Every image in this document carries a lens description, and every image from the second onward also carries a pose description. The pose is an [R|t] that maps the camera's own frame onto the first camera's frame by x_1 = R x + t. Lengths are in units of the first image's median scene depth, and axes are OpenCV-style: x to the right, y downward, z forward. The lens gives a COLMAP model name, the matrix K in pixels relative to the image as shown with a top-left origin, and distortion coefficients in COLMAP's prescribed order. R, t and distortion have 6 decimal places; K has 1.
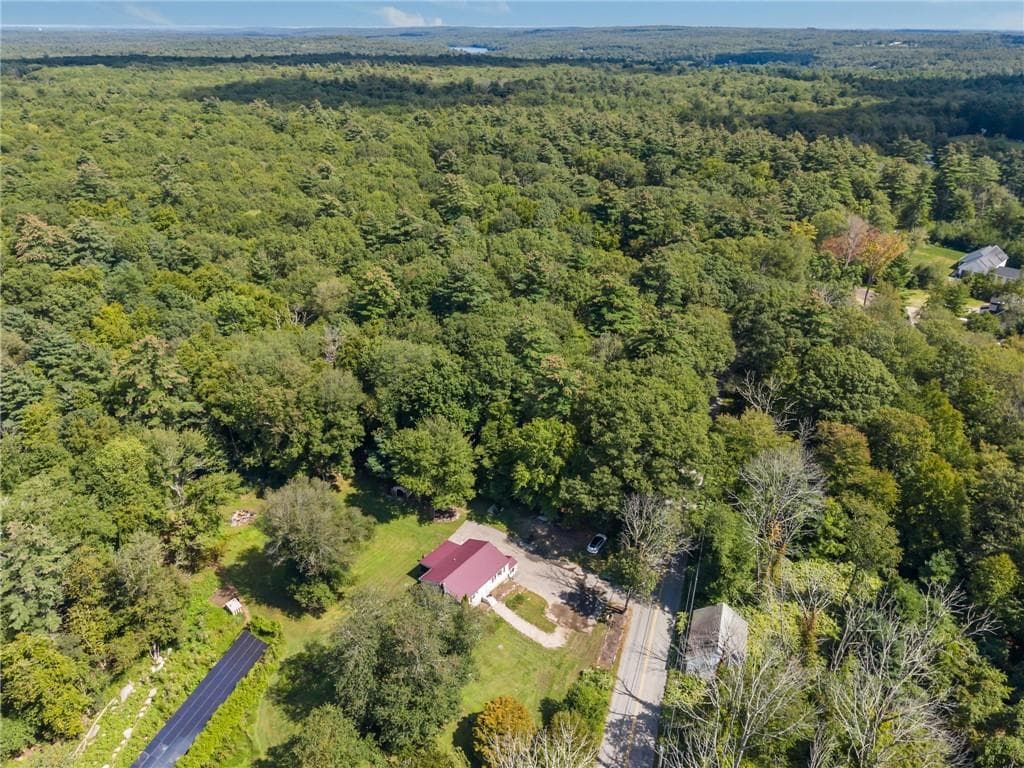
lens RADIAL K [[695.7, 0, 509.7], [0, 695.7, 379.9], [0, 0, 1]] dist [0.037692, -0.041224]
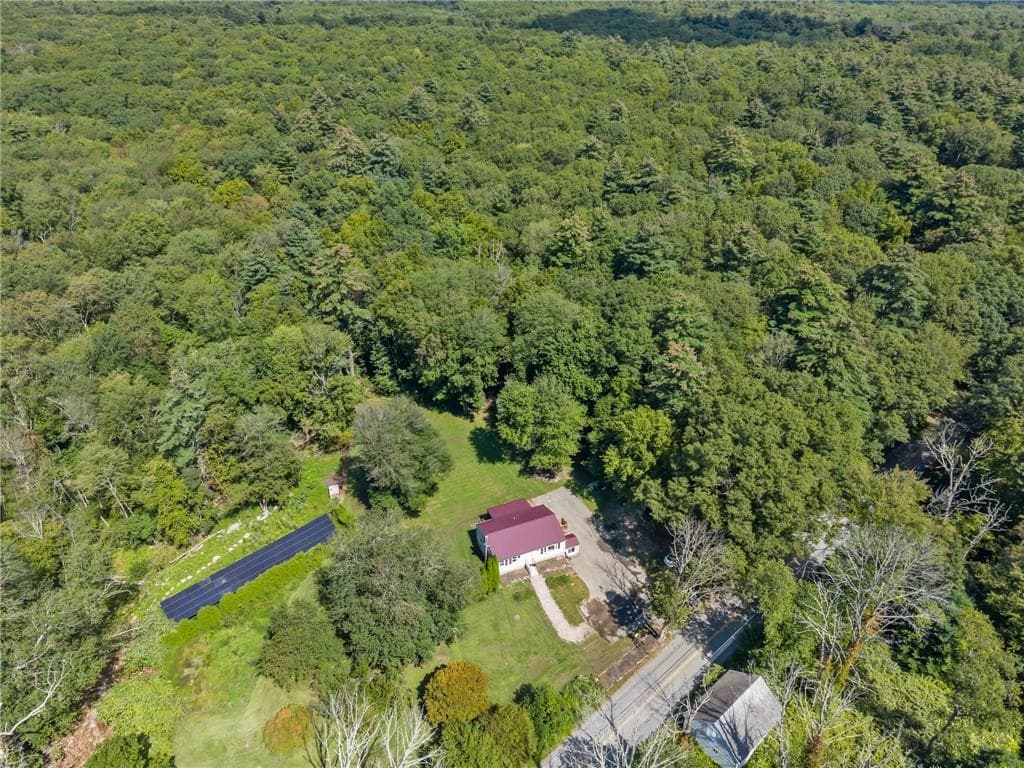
lens RADIAL K [[678.5, 0, 512.0], [0, 678.5, 384.0], [0, 0, 1]] dist [0.039160, -0.042511]
pose [[0.868140, 0.257992, -0.423997, 0.249248], [-0.219741, 0.965786, 0.137735, -0.054952], [0.445025, -0.026404, 0.895129, 0.118601]]
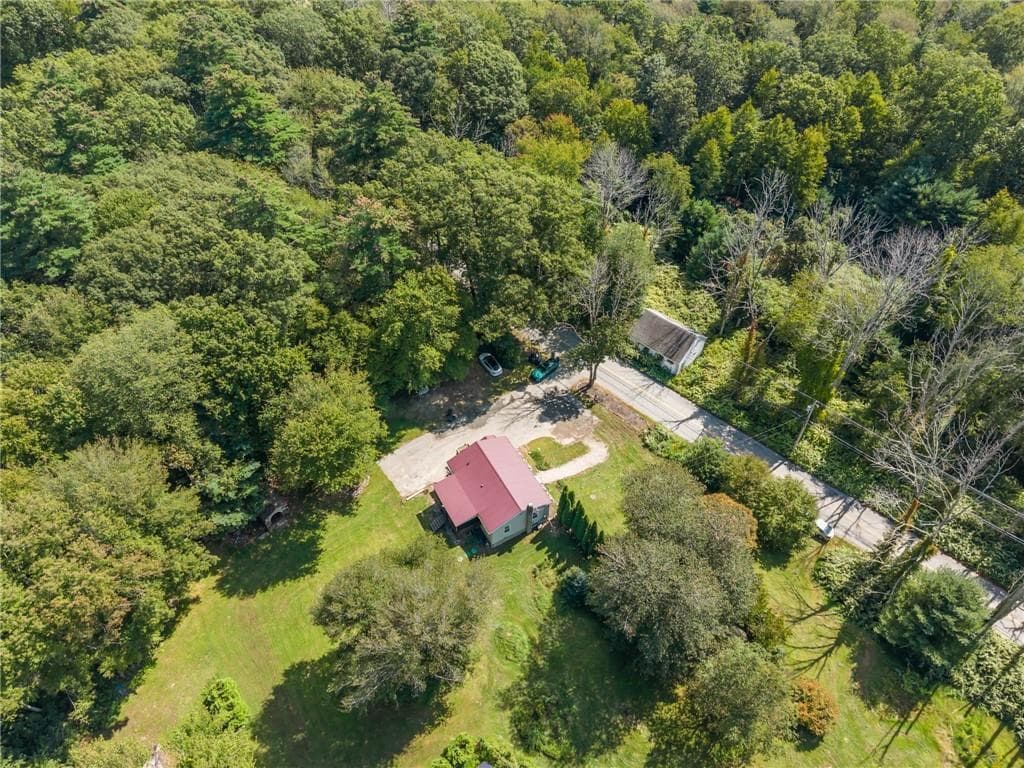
lens RADIAL K [[681.7, 0, 511.5], [0, 681.7, 385.6], [0, 0, 1]] dist [0.038651, -0.042039]
pose [[0.393793, -0.674022, 0.624997, -0.413237], [0.412431, 0.737213, 0.535180, -0.191420], [-0.821479, 0.047018, 0.568297, 0.478579]]
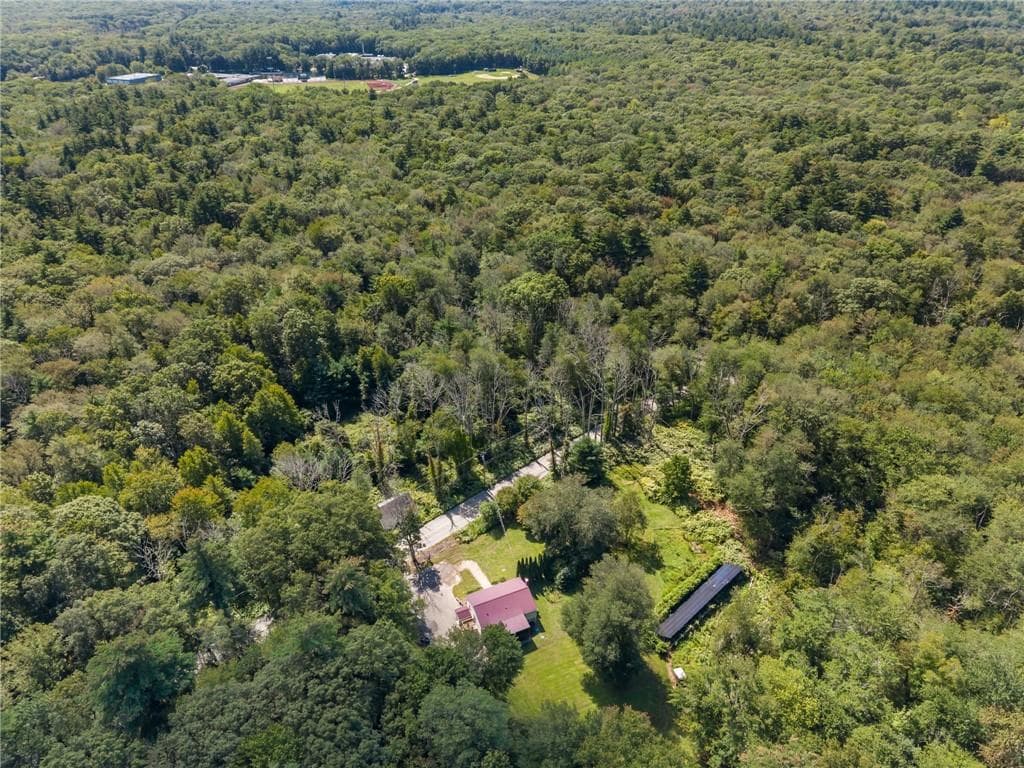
lens RADIAL K [[681.7, 0, 511.5], [0, 681.7, 385.6], [0, 0, 1]] dist [0.038651, -0.042039]
pose [[-0.877608, -0.253935, 0.406598, -0.428168], [0.219349, 0.541461, 0.811607, -0.831616], [-0.426252, 0.801459, -0.419490, 1.058858]]
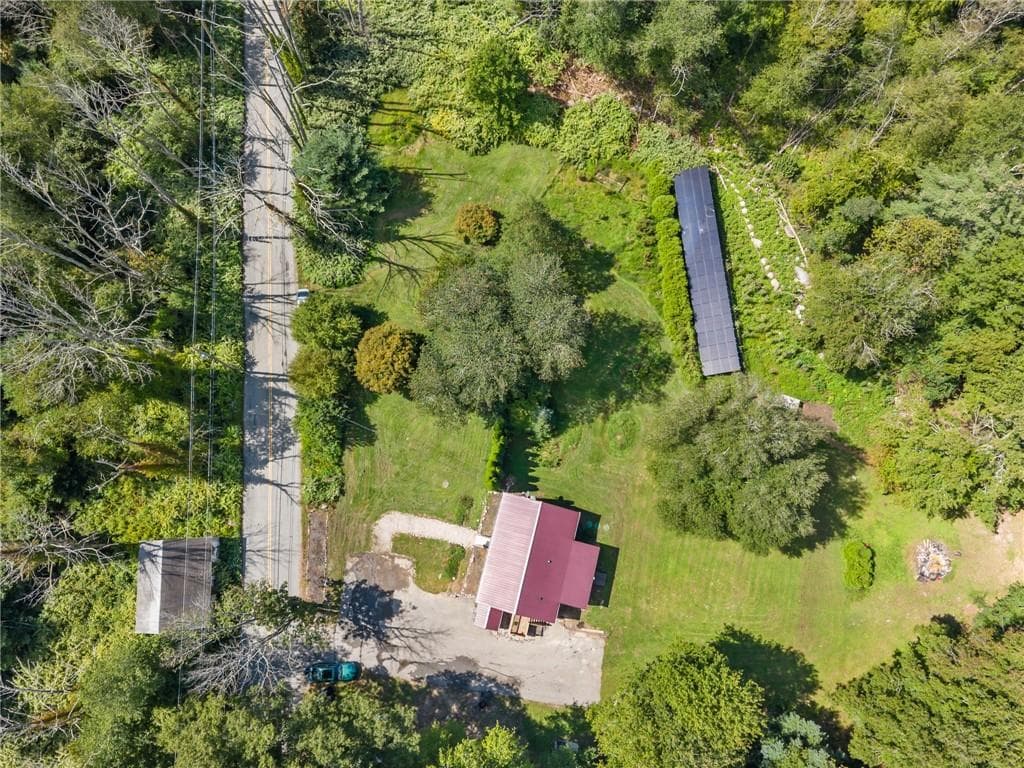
lens RADIAL K [[695.7, 0, 509.7], [0, 695.7, 379.9], [0, 0, 1]] dist [0.037692, -0.041224]
pose [[-0.920126, 0.380242, -0.093726, -0.042545], [-0.188889, -0.221254, 0.956749, -0.303252], [0.343059, 0.898033, 0.275405, 0.572675]]
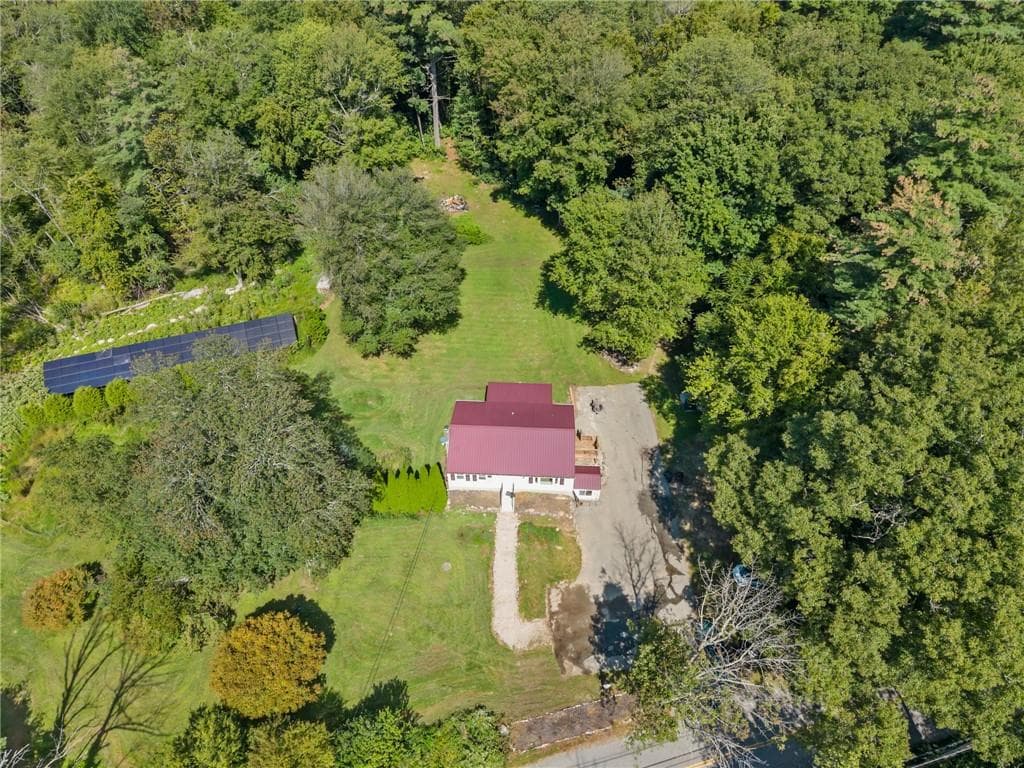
lens RADIAL K [[681.7, 0, 511.5], [0, 681.7, 385.6], [0, 0, 1]] dist [0.038651, -0.042039]
pose [[0.569457, 0.613064, -0.547605, 0.205508], [-0.371569, 0.786202, 0.493785, -0.048933], [0.733250, -0.077716, 0.675503, 0.532785]]
